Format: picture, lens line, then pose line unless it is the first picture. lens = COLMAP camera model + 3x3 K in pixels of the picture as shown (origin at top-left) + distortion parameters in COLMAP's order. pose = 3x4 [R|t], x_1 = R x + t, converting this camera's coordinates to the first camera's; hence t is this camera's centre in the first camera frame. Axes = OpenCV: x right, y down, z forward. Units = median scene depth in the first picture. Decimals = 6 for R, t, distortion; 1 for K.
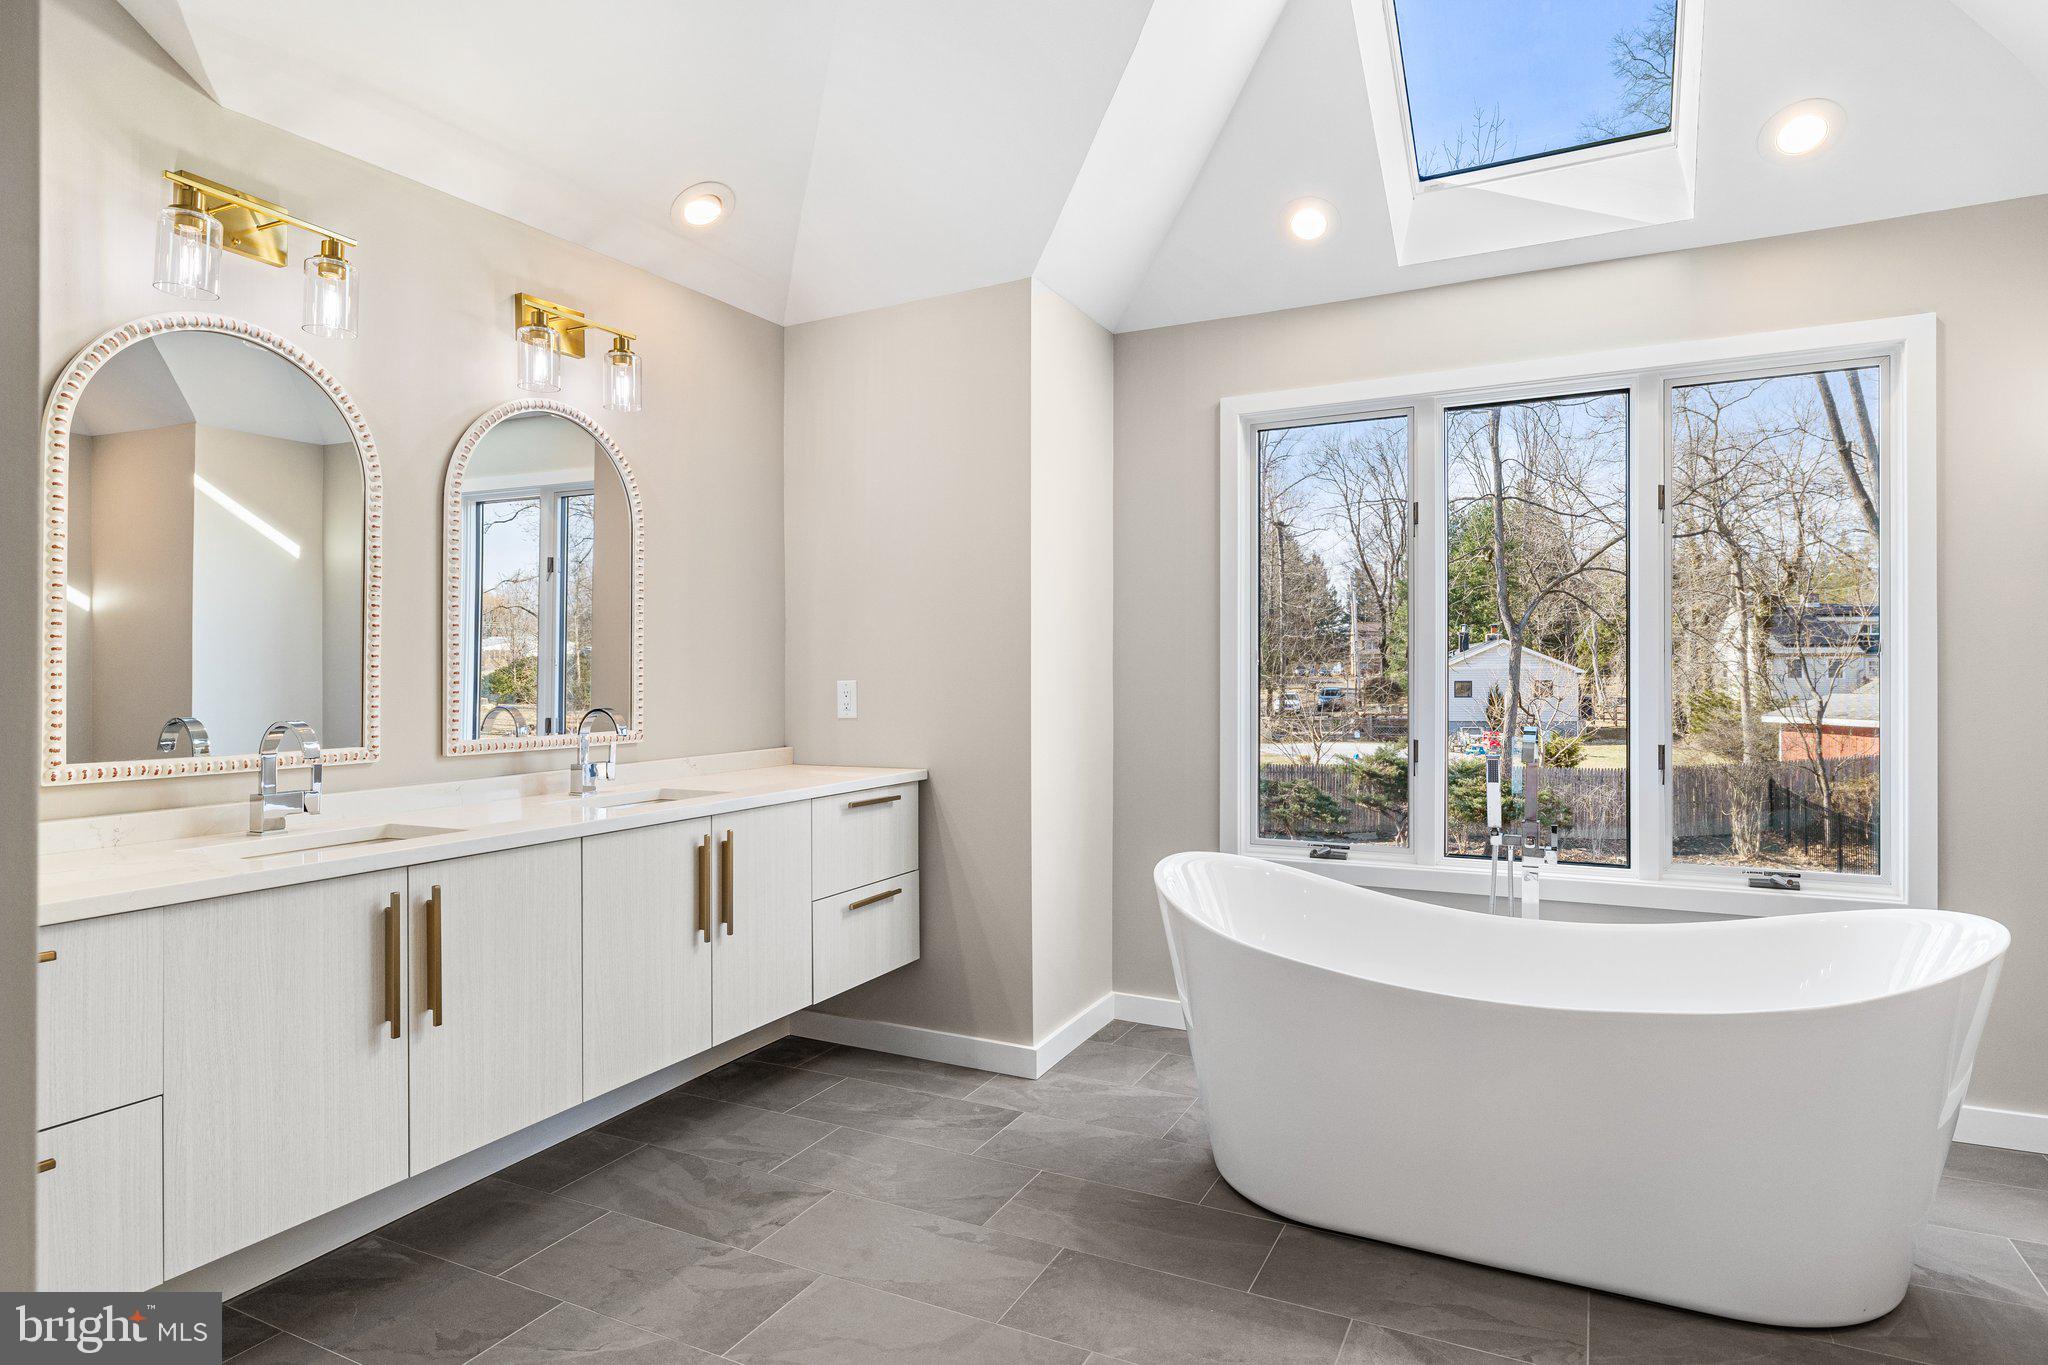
lens RADIAL K [[1123.6, 0, 1075.4], [0, 1123.6, 679.4], [0, 0, 1]] dist [-0.004497, 0.002852]
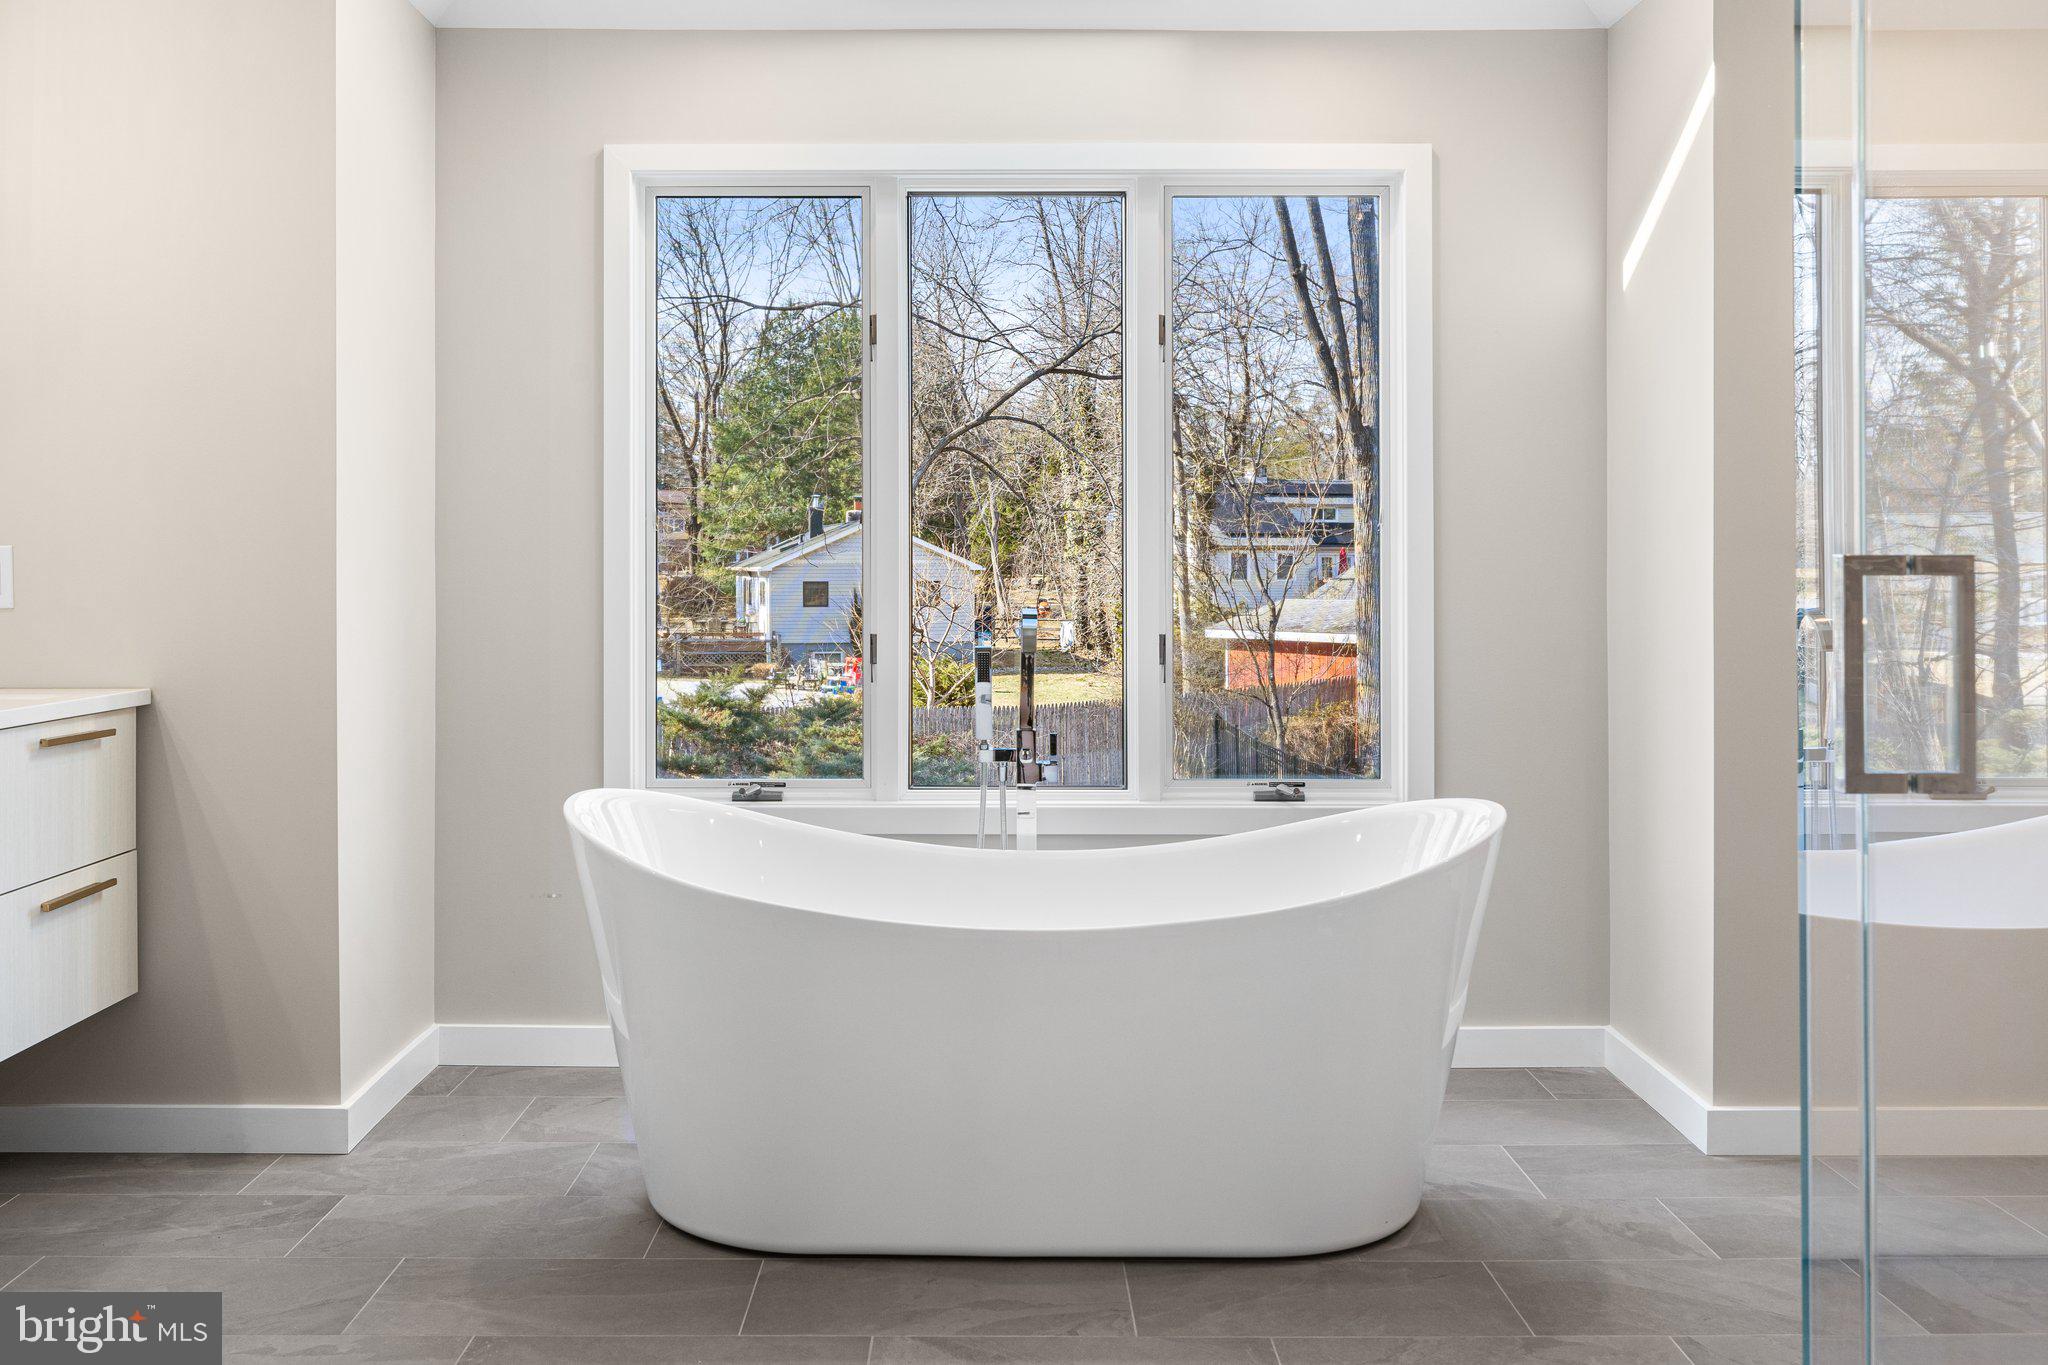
lens RADIAL K [[2063.0, 0, 1030.8], [0, 2063.0, 605.1], [0, 0, 1]] dist [0.001647, 0.000000]
pose [[0.878641, 0.000109, 0.477483, -0.278252], [0.000624, 0.999999, -0.001376, 0.039499], [-0.477483, 0.001507, 0.878640, -0.271404]]
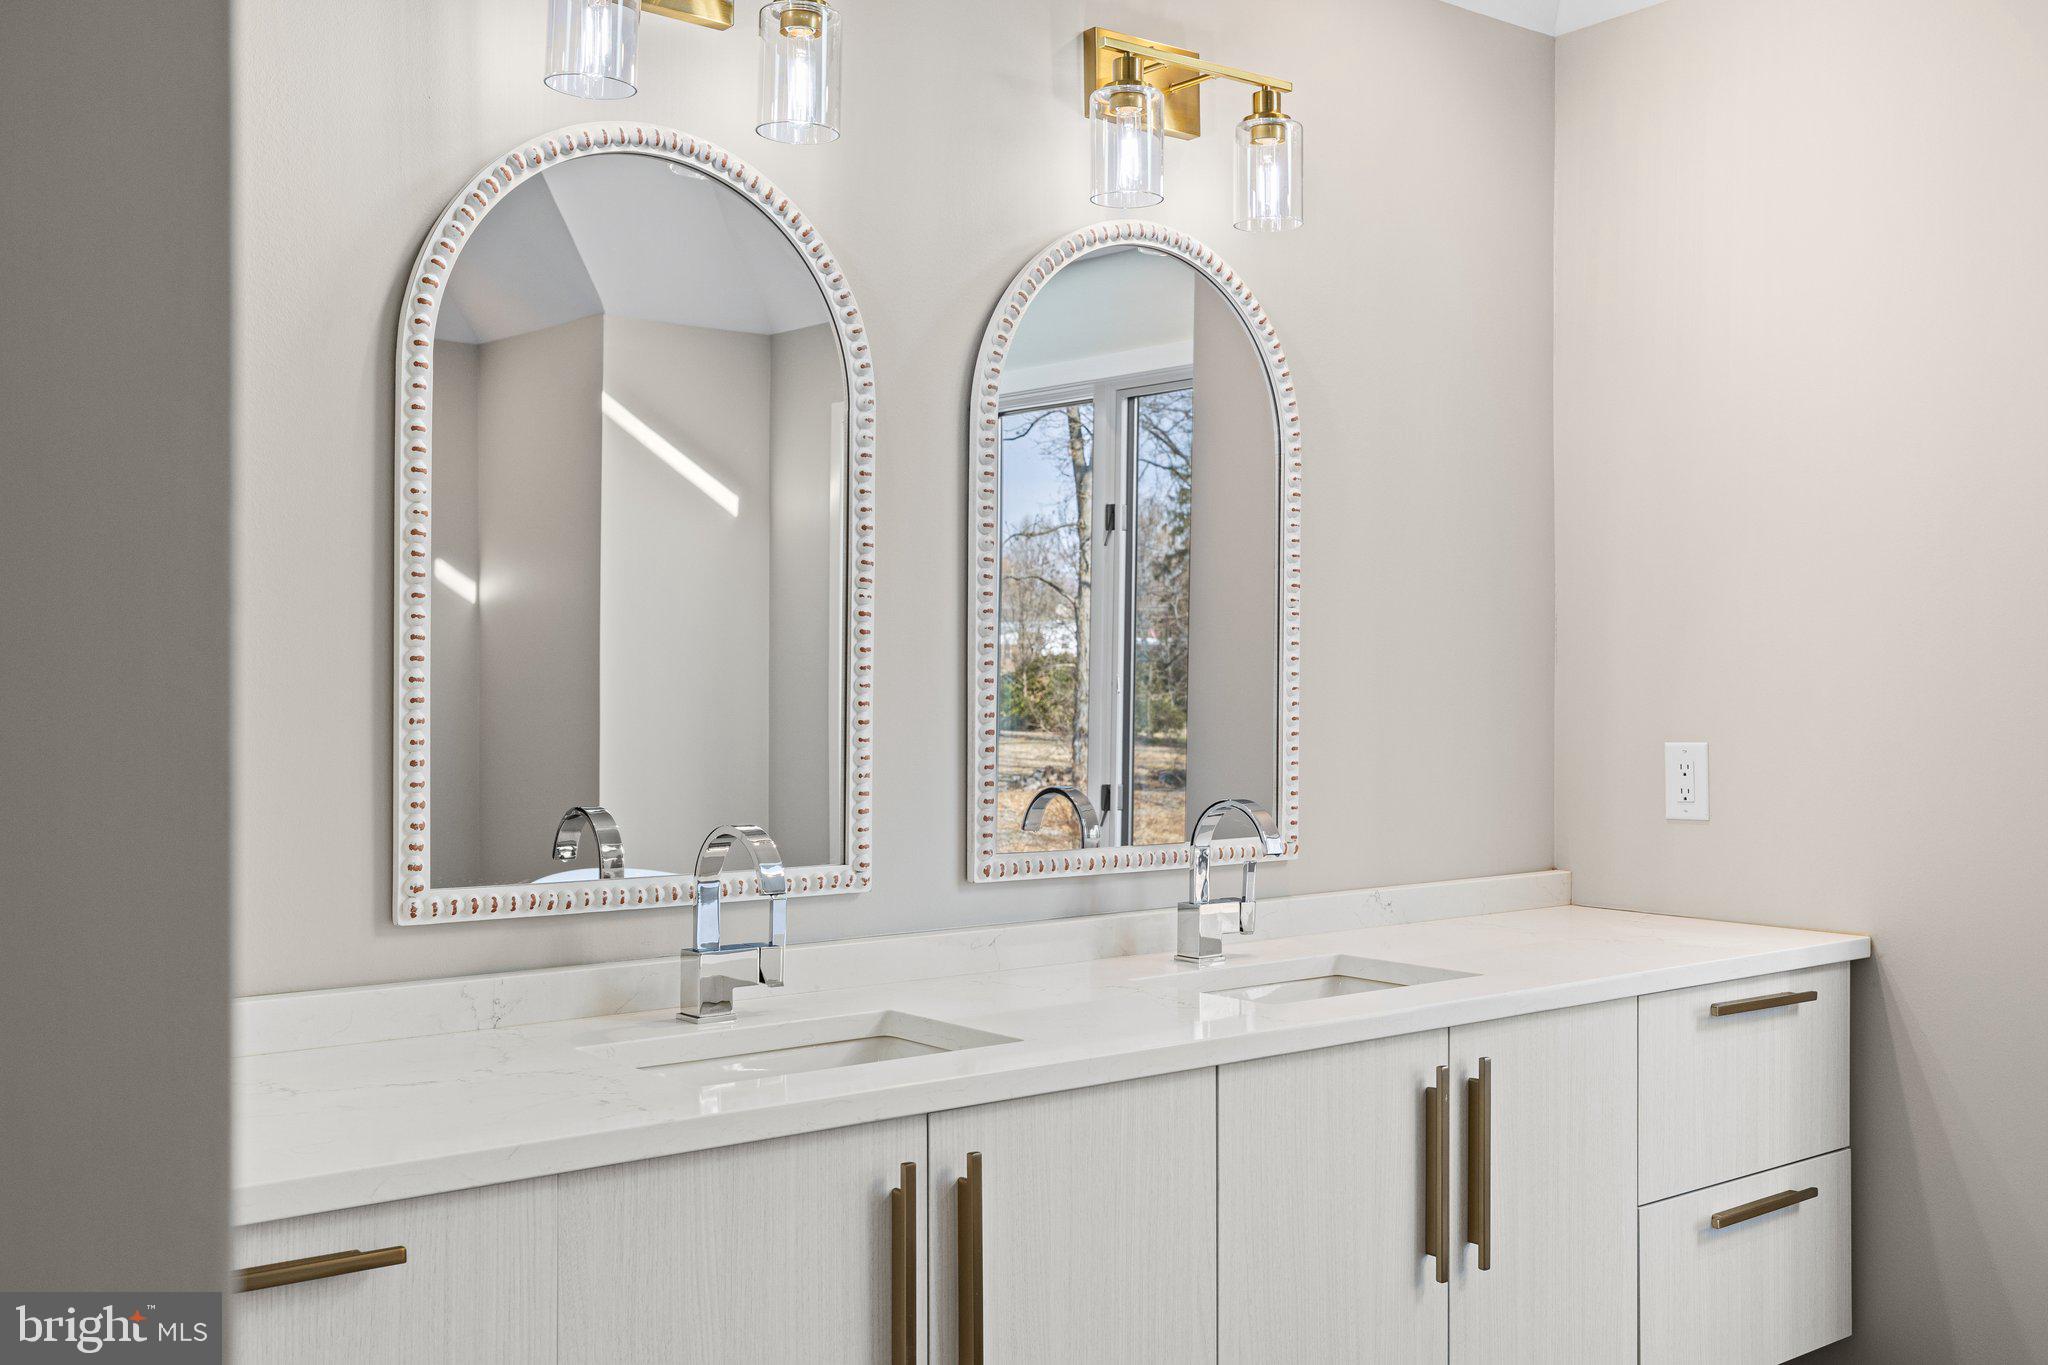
lens RADIAL K [[1882.5, 0, 1104.7], [0, 1882.5, 683.5], [0, 0, 1]] dist [0.003054, 0.000000]
pose [[0.918964, 0.005202, -0.394308, -0.129244], [-0.001809, 0.999958, 0.008975, -0.036270], [0.394338, -0.007535, 0.918934, 0.164976]]
